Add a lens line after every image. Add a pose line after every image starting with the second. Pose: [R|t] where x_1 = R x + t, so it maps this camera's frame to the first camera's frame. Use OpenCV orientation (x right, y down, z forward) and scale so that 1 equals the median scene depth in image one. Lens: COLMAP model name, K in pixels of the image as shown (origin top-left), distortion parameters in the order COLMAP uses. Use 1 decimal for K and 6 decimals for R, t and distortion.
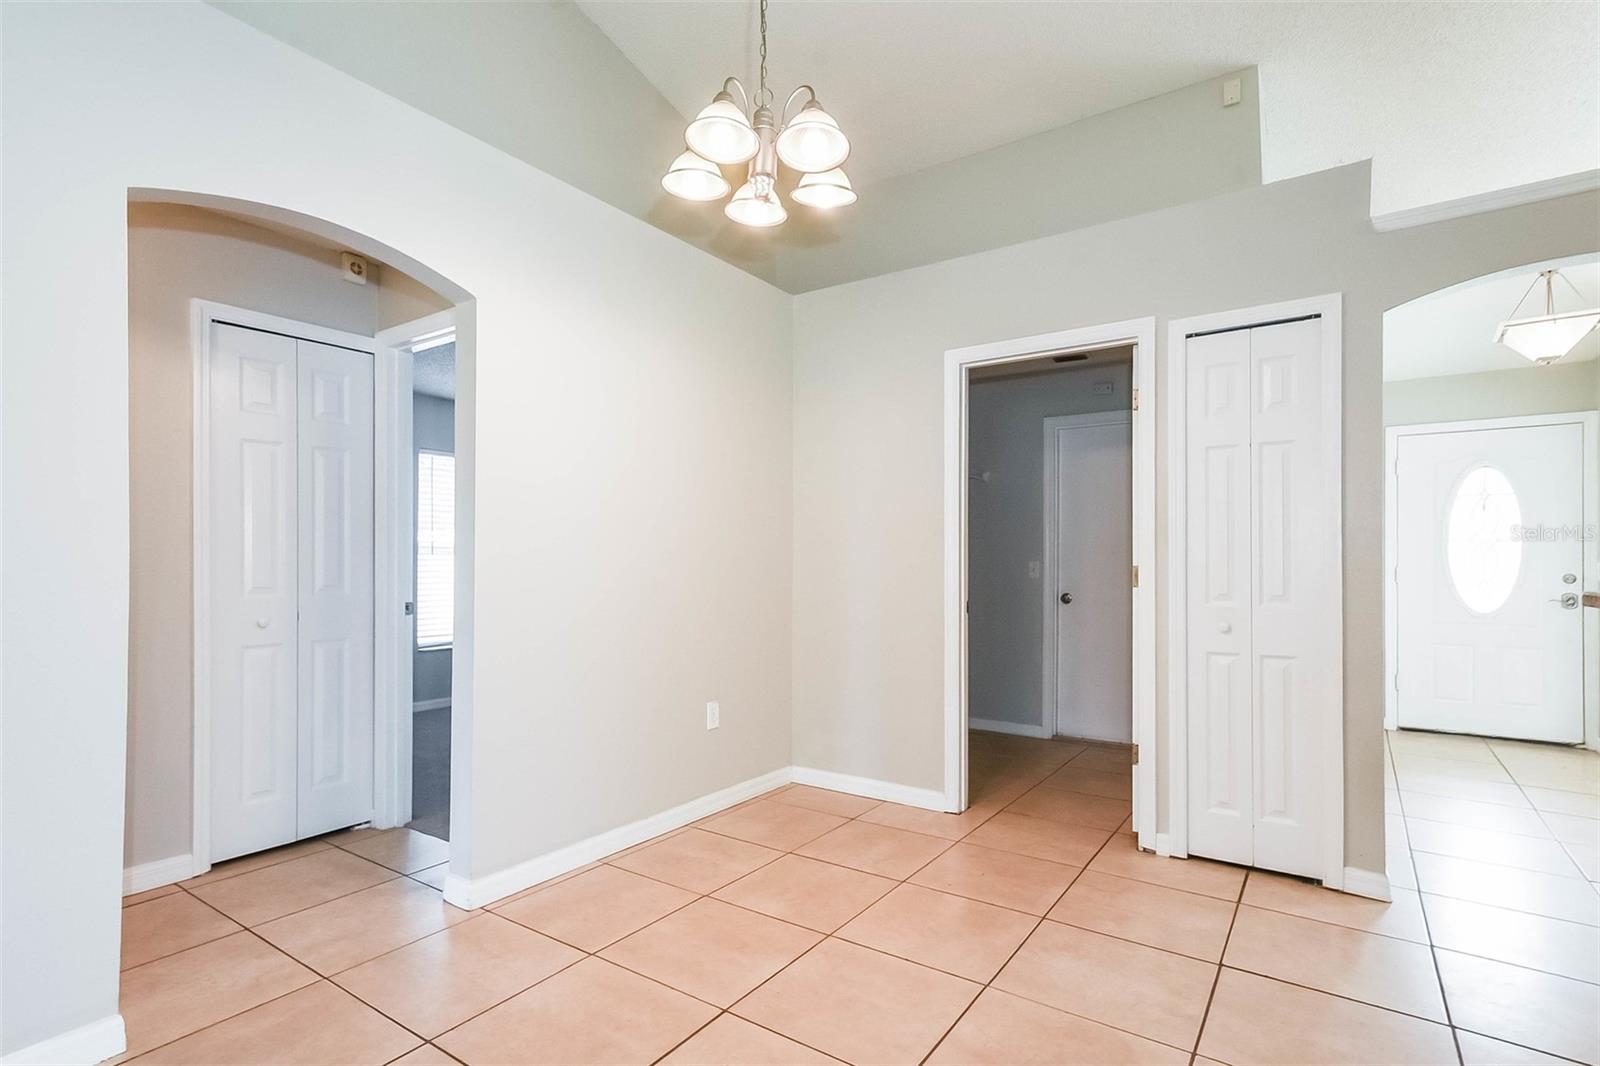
lens RADIAL K [[784.9, 0, 804.2], [0, 784.9, 563.6], [0, 0, 1]] dist [0.007160, 0.000727]
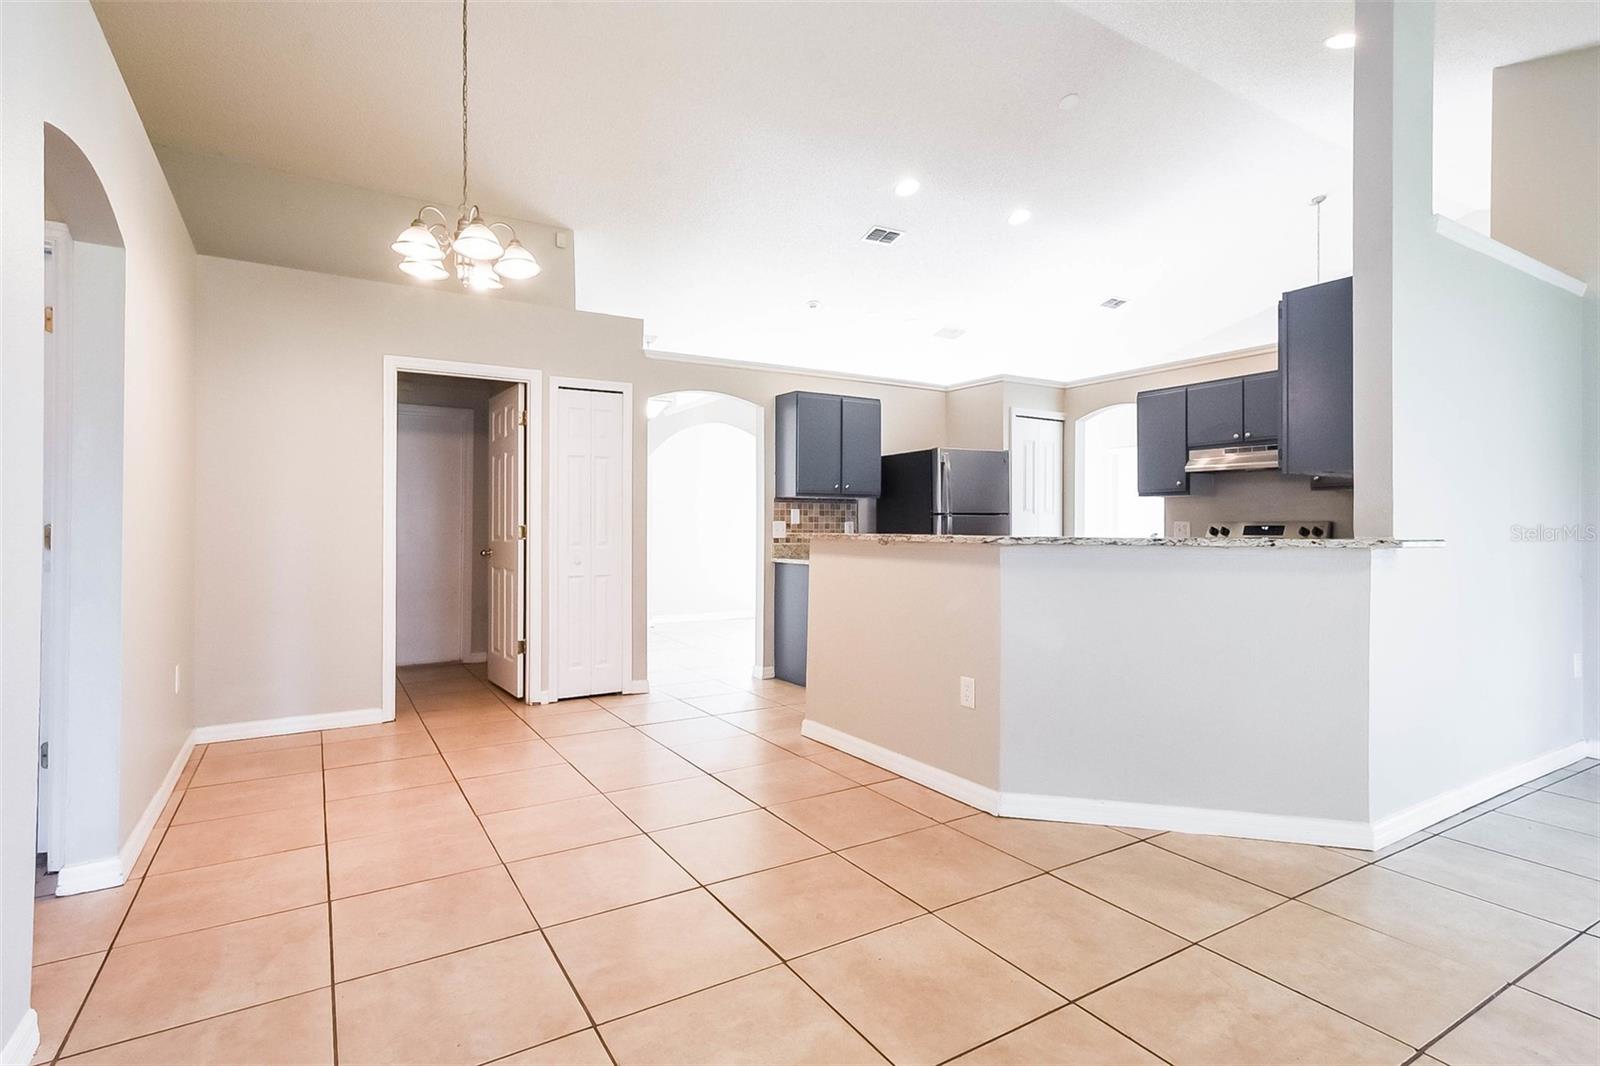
lens RADIAL K [[784.9, 0, 794.8], [0, 784.9, 529.2], [0, 0, 1]] dist [0.007160, 0.000727]
pose [[0.402502, -0.009462, 0.915370, -0.786326], [-0.000802, 0.999943, 0.010689, -0.007229], [-0.915419, -0.005036, 0.402471, -0.118829]]
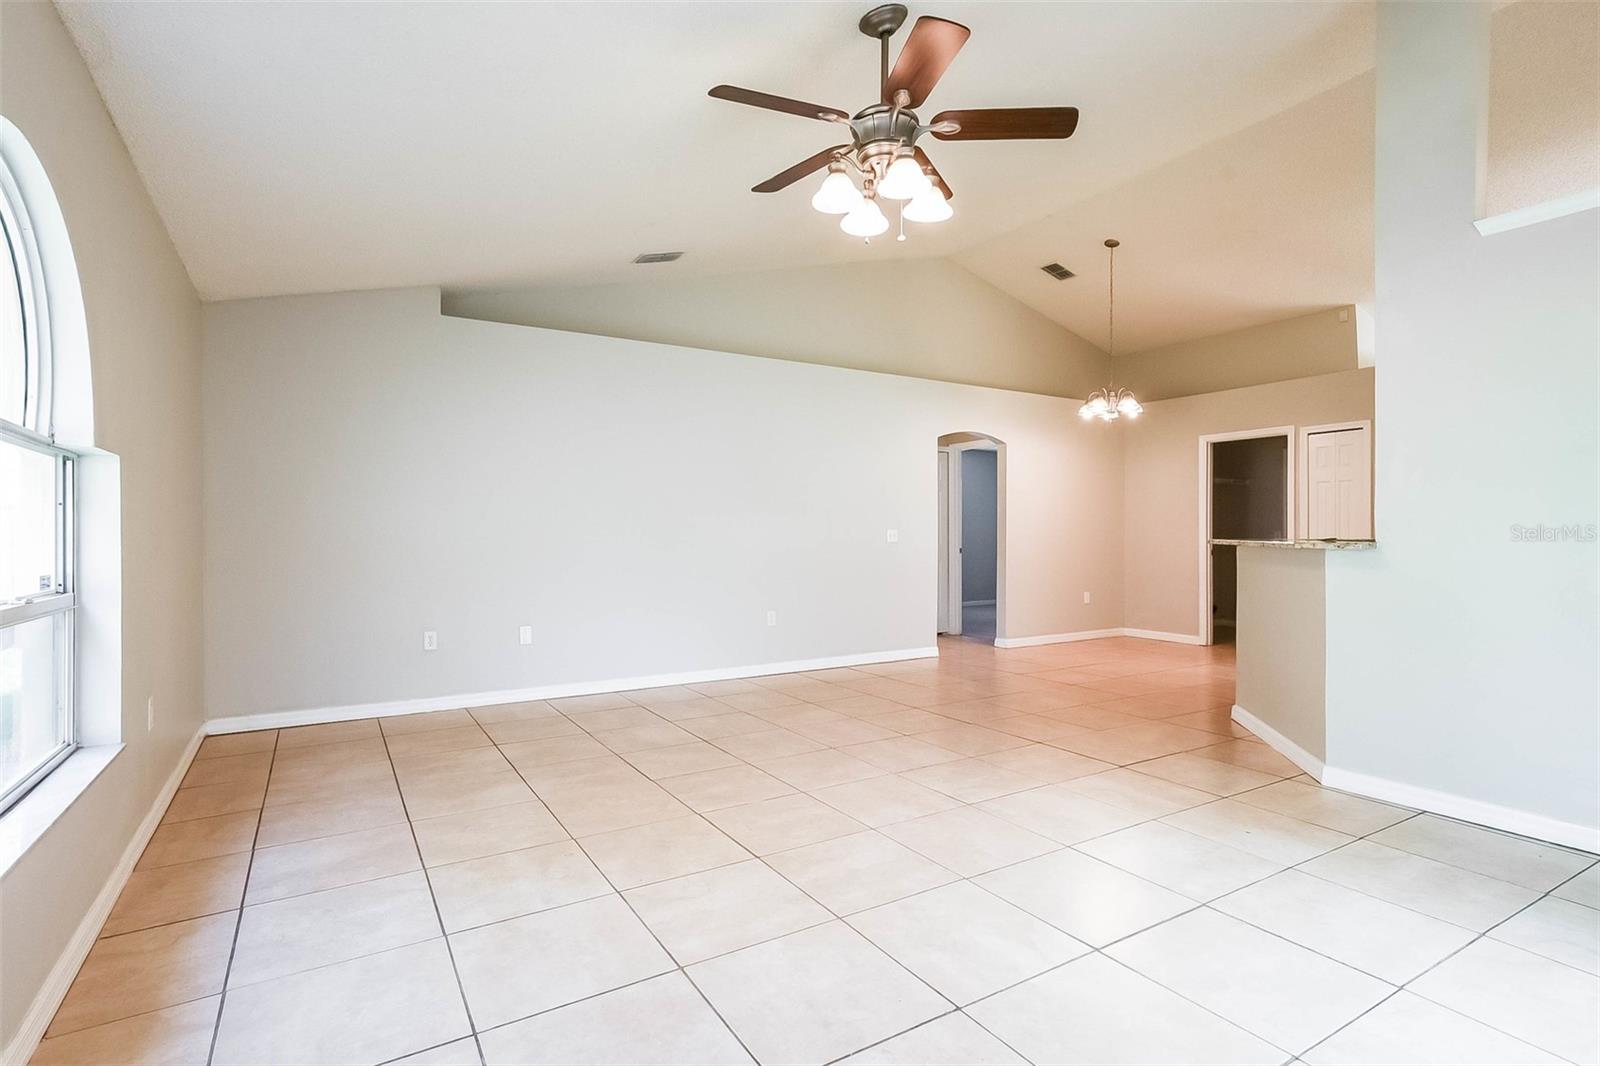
lens RADIAL K [[784.9, 0, 791.9], [0, 784.9, 539.7], [0, 0, 1]] dist [0.007160, 0.000727]
pose [[0.909734, 0.000884, -0.415190, 0.061192], [0.005927, 0.999868, 0.015115, -0.020278], [0.415149, -0.016212, 0.909609, -1.644020]]
